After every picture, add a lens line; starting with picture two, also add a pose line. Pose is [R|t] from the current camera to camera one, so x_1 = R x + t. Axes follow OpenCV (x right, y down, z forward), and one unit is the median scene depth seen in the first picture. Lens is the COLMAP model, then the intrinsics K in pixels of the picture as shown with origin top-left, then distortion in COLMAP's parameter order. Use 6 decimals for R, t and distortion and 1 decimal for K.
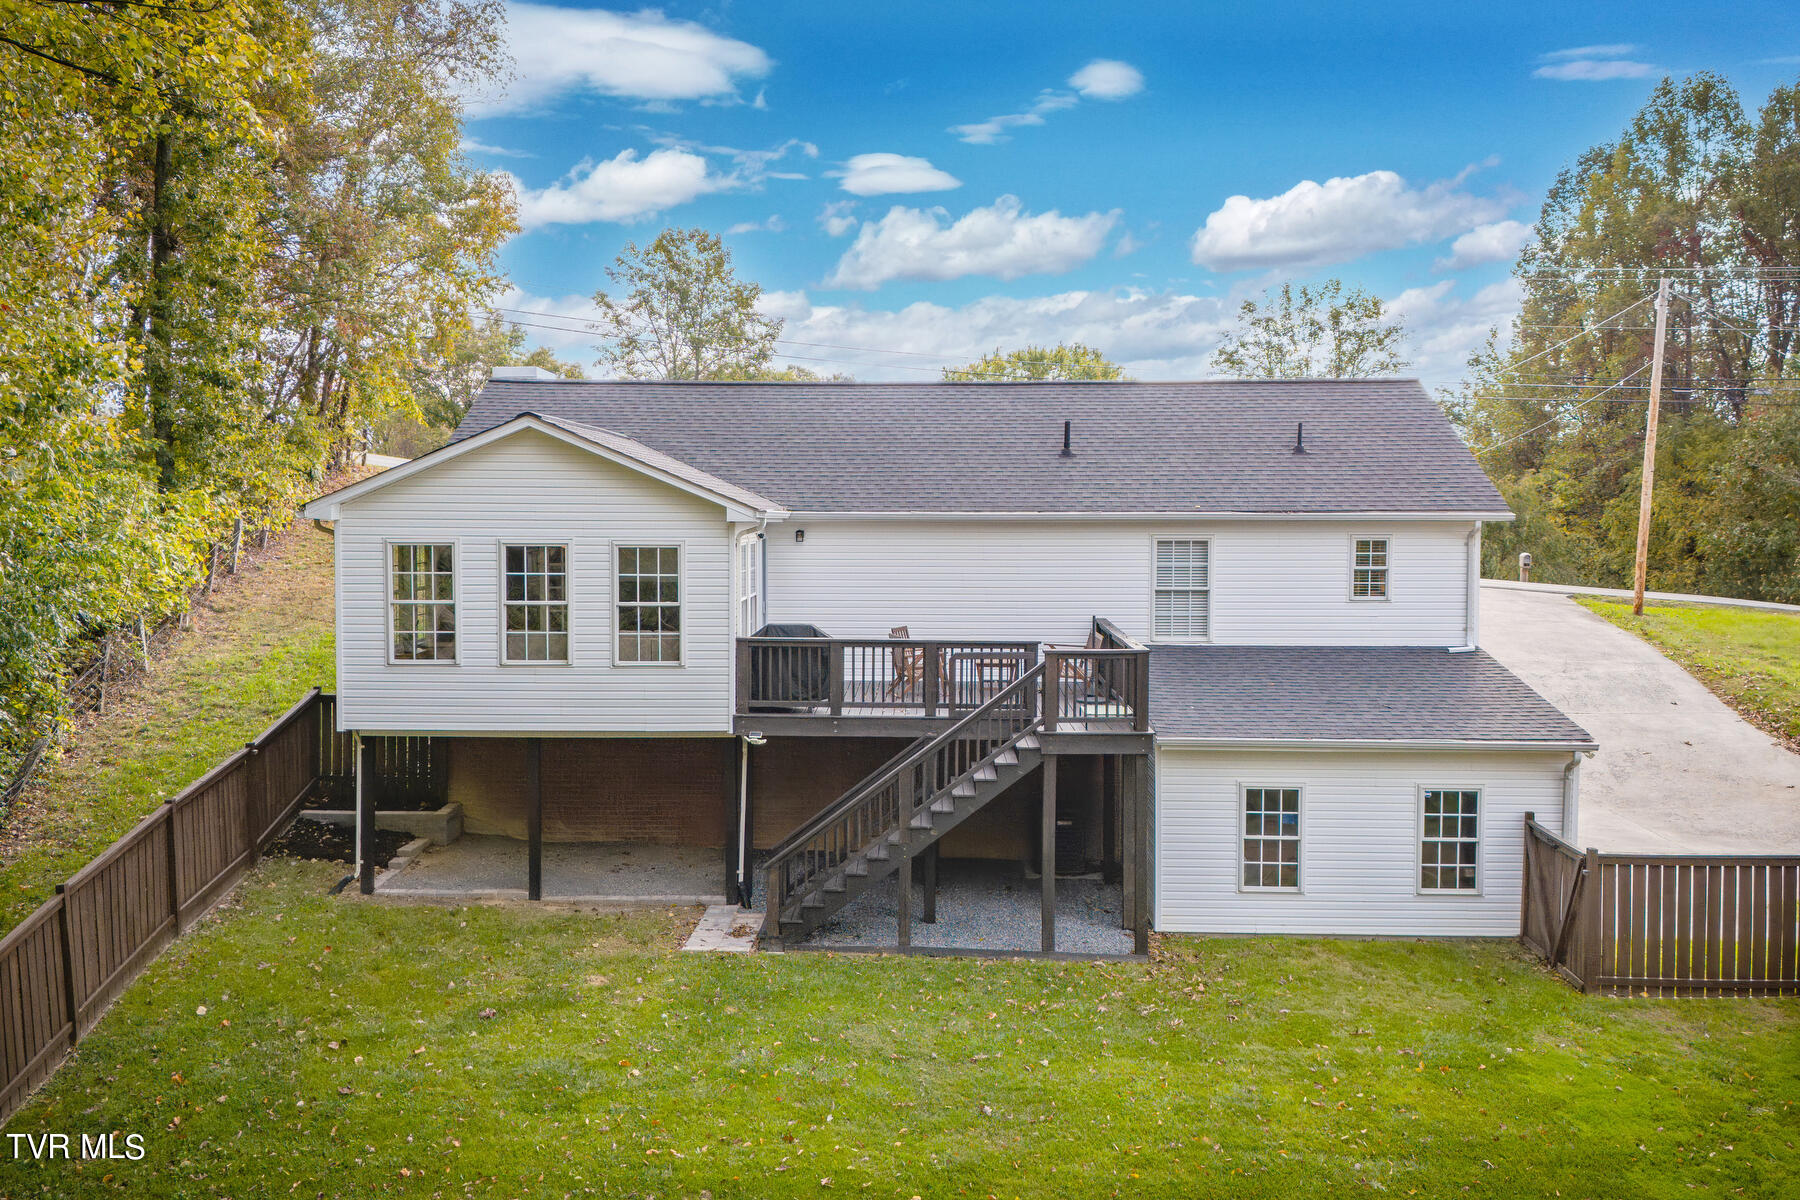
lens RADIAL K [[1562.9, 0, 900.0], [0, 1562.9, 600.0], [0, 0, 1]] dist [0.074761, -0.097578]
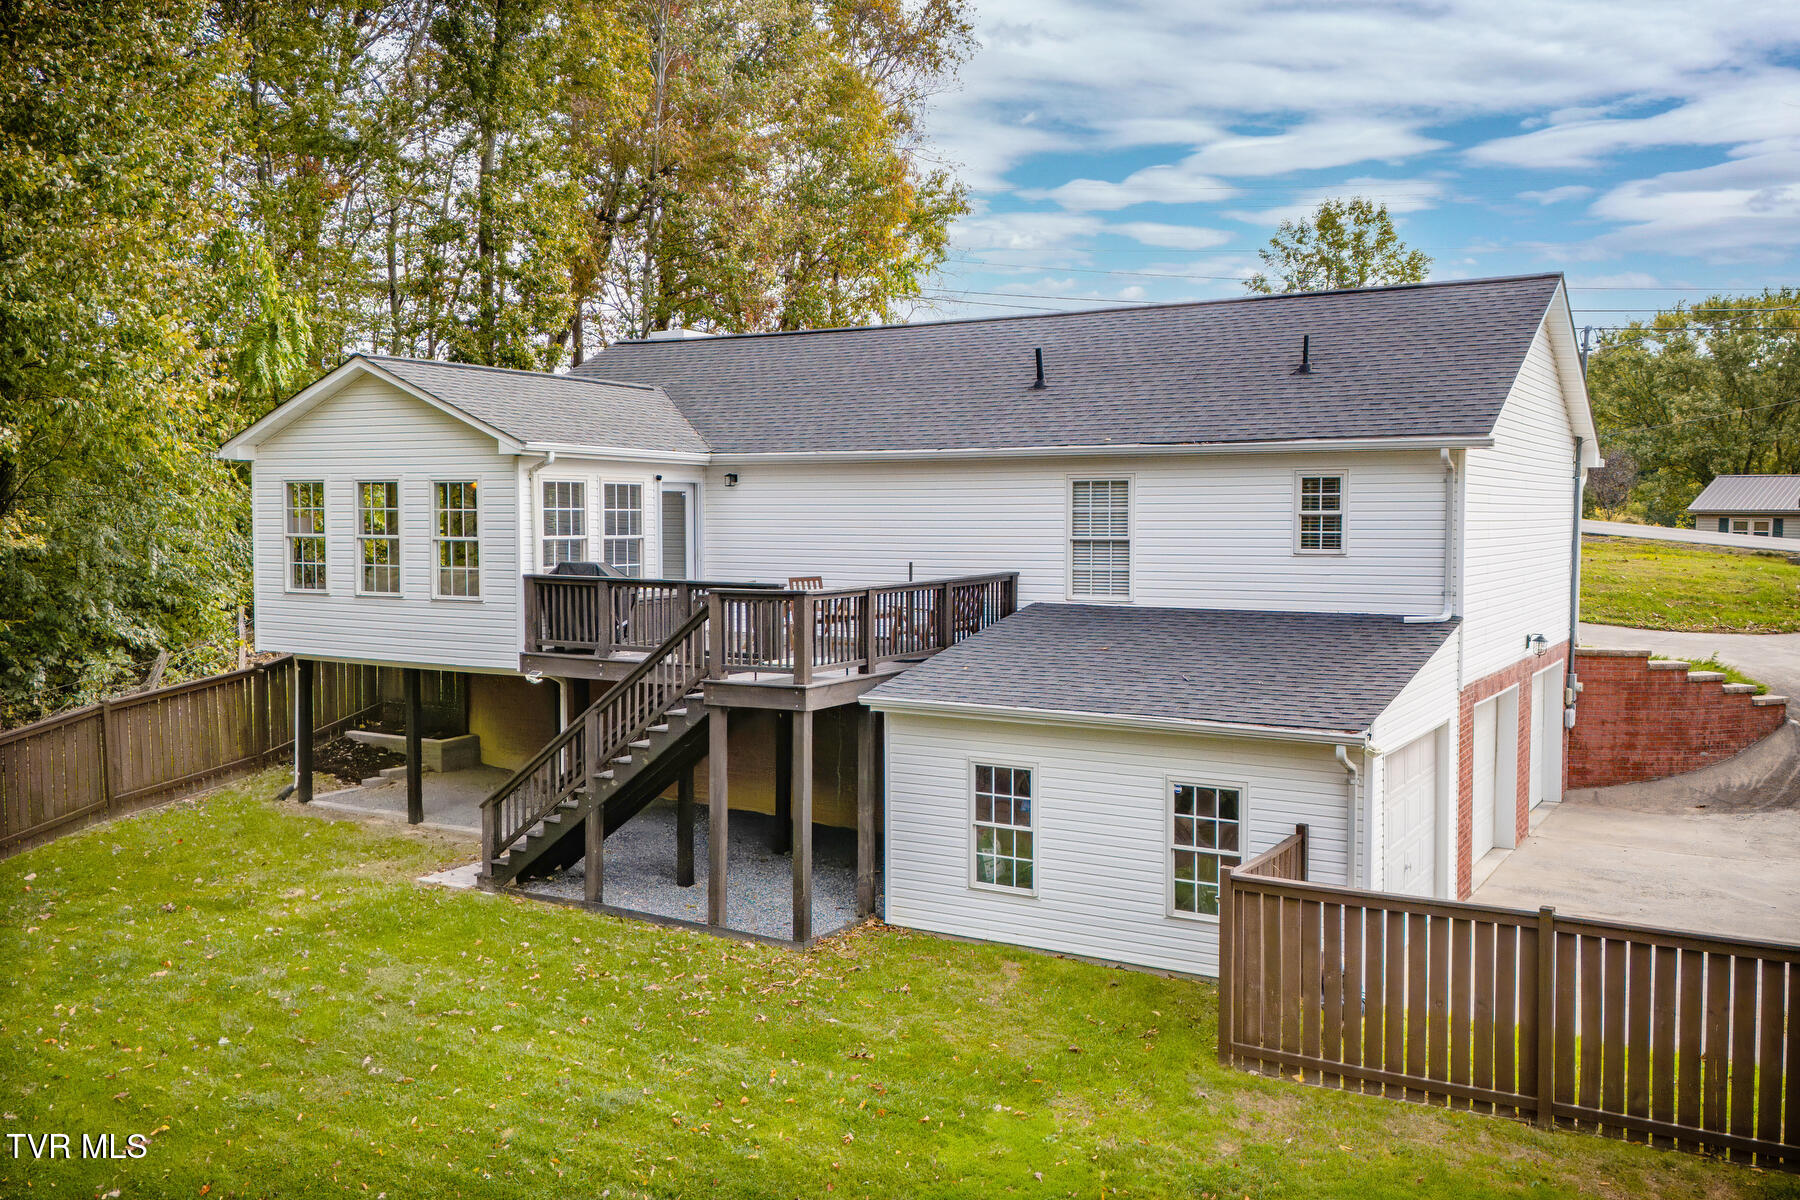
lens RADIAL K [[1562.9, 0, 900.0], [0, 1562.9, 600.0], [0, 0, 1]] dist [0.074761, -0.097578]
pose [[0.875377, 0.026257, -0.482727, 0.582368], [-0.026451, 0.999630, 0.006405, 0.027868], [0.482717, 0.007162, 0.875747, 0.249407]]
